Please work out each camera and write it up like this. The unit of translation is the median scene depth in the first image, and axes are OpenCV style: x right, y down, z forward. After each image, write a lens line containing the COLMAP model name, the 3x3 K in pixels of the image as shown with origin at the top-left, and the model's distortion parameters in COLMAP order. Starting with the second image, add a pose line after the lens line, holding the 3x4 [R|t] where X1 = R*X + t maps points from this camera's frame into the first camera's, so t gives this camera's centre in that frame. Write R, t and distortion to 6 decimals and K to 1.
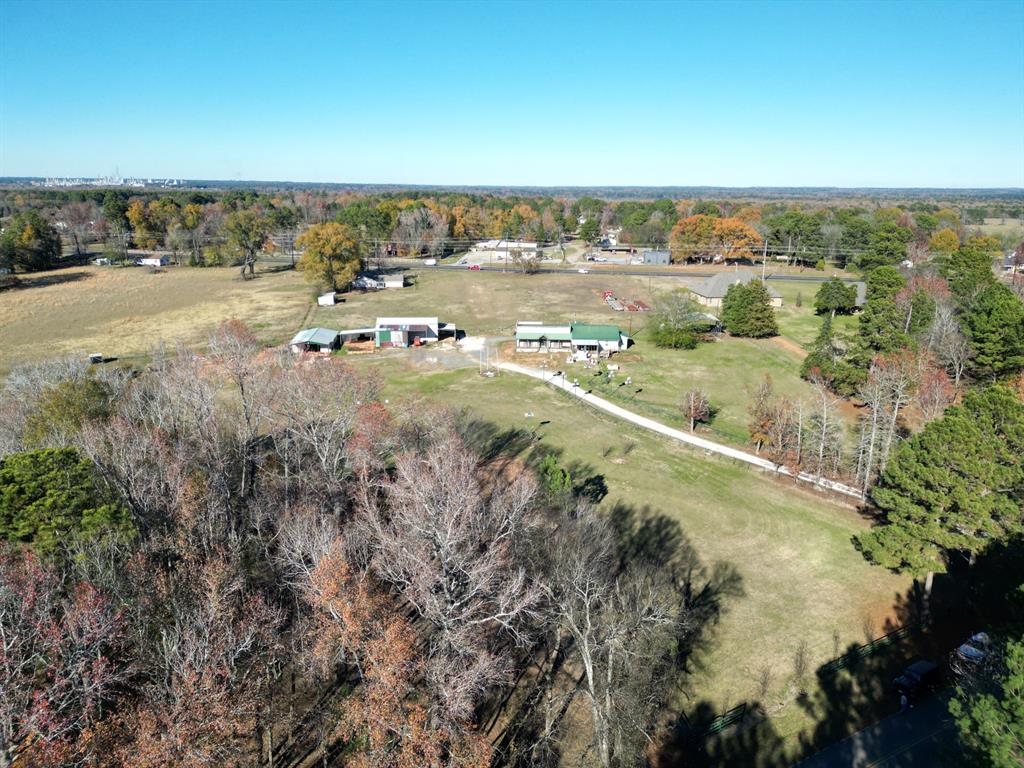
lens RADIAL K [[716.0, 0, 512.0], [0, 716.0, 384.0], [0, 0, 1]] dist [0.082616, -0.082780]
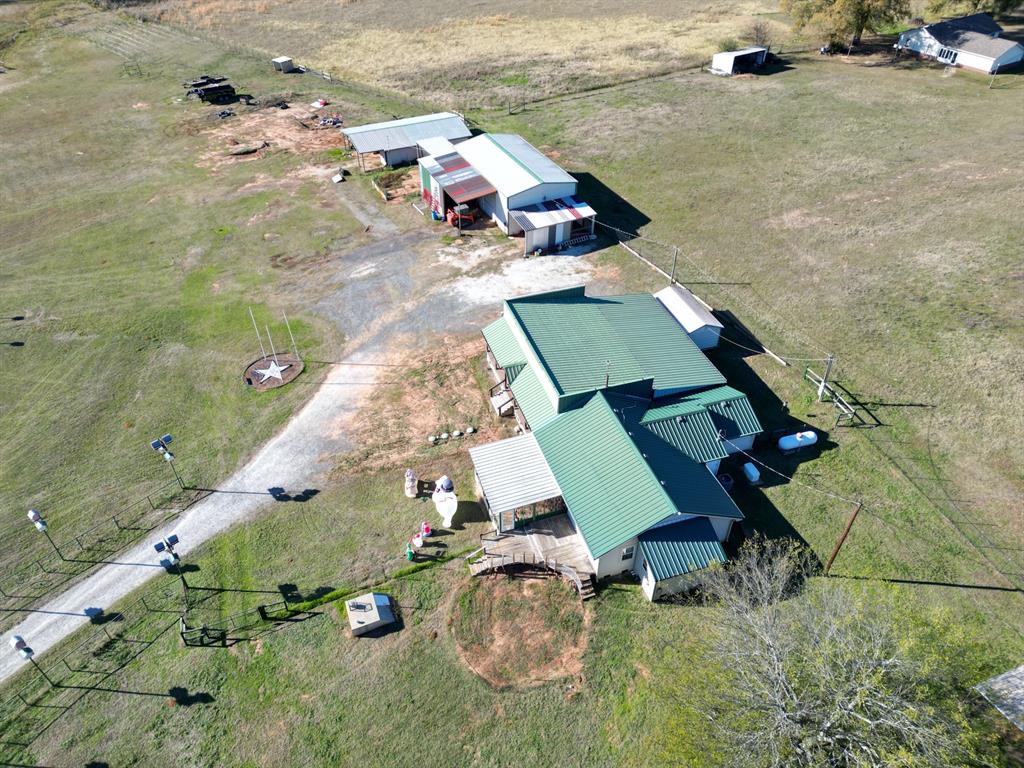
lens RADIAL K [[716.0, 0, 512.0], [0, 716.0, 384.0], [0, 0, 1]] dist [0.082616, -0.082780]
pose [[0.343751, 0.595859, -0.725801, 0.289867], [-0.241019, 0.802993, 0.545080, -0.242533], [0.907604, -0.012440, 0.419643, 0.846660]]
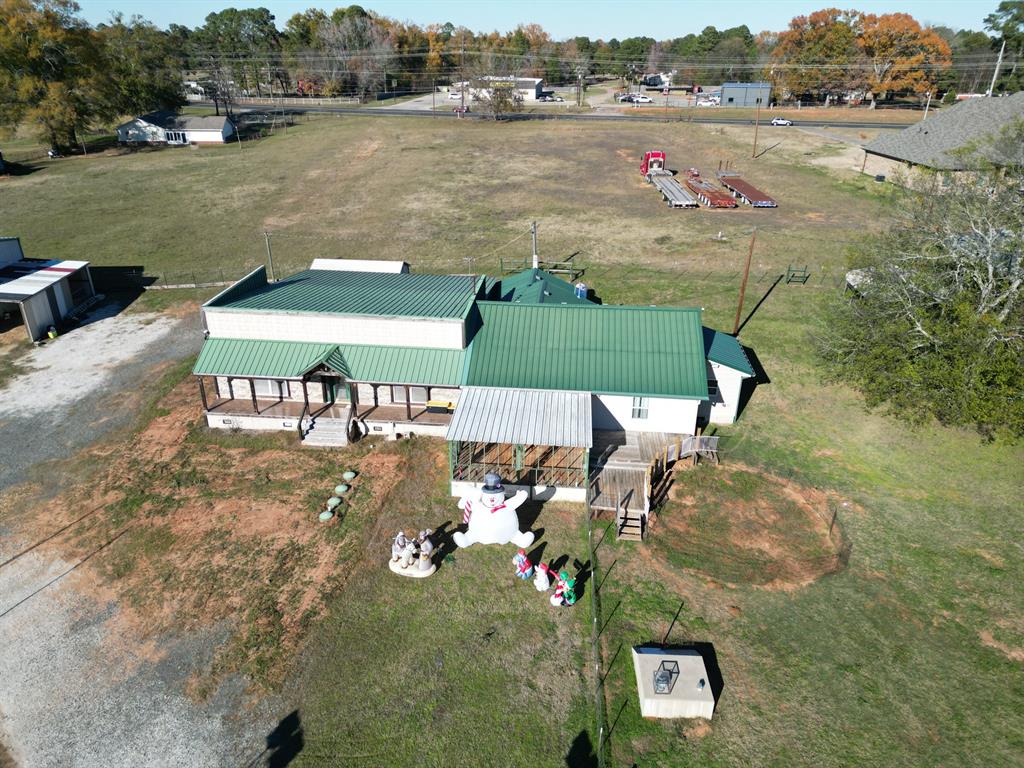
lens RADIAL K [[716.0, 0, 512.0], [0, 716.0, 384.0], [0, 0, 1]] dist [0.082616, -0.082780]
pose [[0.998654, 0.019942, -0.047880, 0.103281], [-0.011549, 0.985454, 0.169550, -0.093734], [0.050565, -0.168769, 0.984358, 0.782645]]
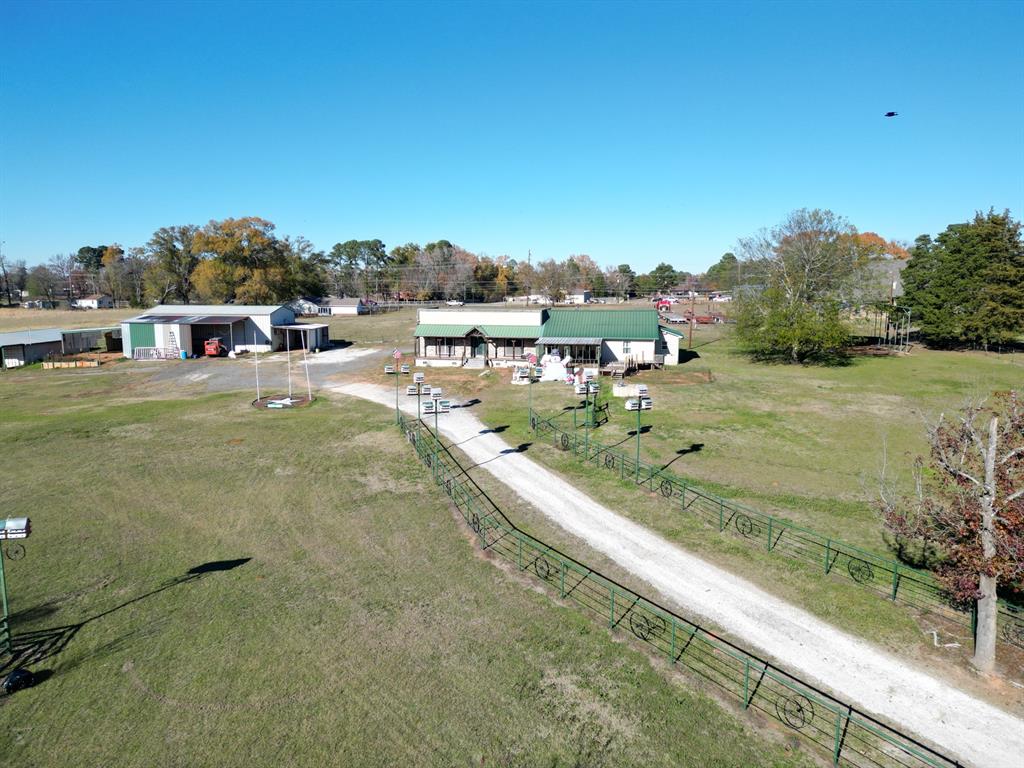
lens RADIAL K [[716.0, 0, 512.0], [0, 716.0, 384.0], [0, 0, 1]] dist [0.082616, -0.082780]
pose [[0.992087, 0.009504, -0.125191, 0.115723], [-0.026044, 0.991021, -0.131148, 0.019473], [0.122820, 0.133371, 0.983426, 0.574580]]
